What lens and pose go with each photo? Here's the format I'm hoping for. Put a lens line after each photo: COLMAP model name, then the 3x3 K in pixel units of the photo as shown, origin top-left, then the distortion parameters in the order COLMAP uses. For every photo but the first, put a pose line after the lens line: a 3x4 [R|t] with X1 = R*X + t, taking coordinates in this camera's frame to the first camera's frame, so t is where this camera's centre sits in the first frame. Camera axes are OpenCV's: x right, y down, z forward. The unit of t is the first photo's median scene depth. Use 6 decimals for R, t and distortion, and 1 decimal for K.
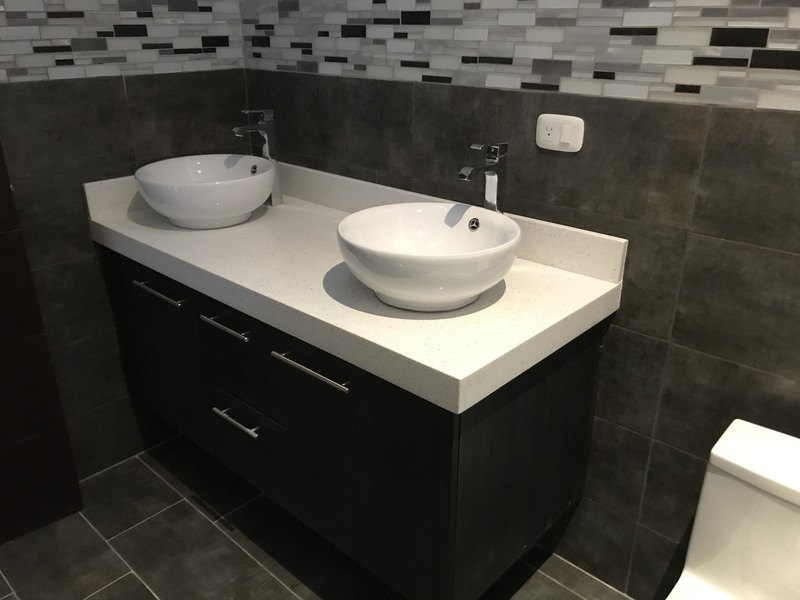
lens RADIAL K [[658.8, 0, 398.1], [0, 658.8, 297.9], [0, 0, 1]] dist [0.007826, -0.002698]
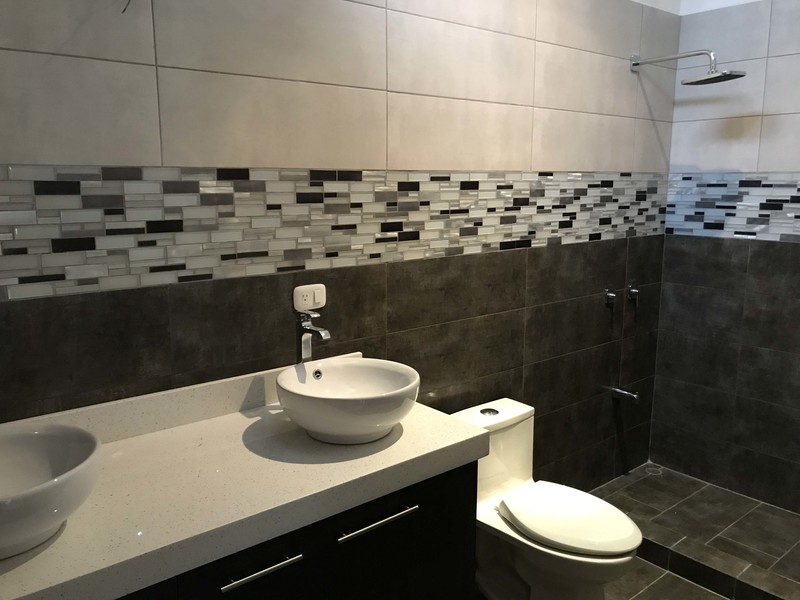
lens RADIAL K [[658.8, 0, 398.1], [0, 658.8, 297.9], [0, 0, 1]] dist [0.007826, -0.002698]
pose [[0.113615, -0.179467, 0.977181, -1.087785], [0.378696, 0.917122, 0.124406, -0.349483], [-0.918521, 0.355920, 0.172162, 0.586649]]
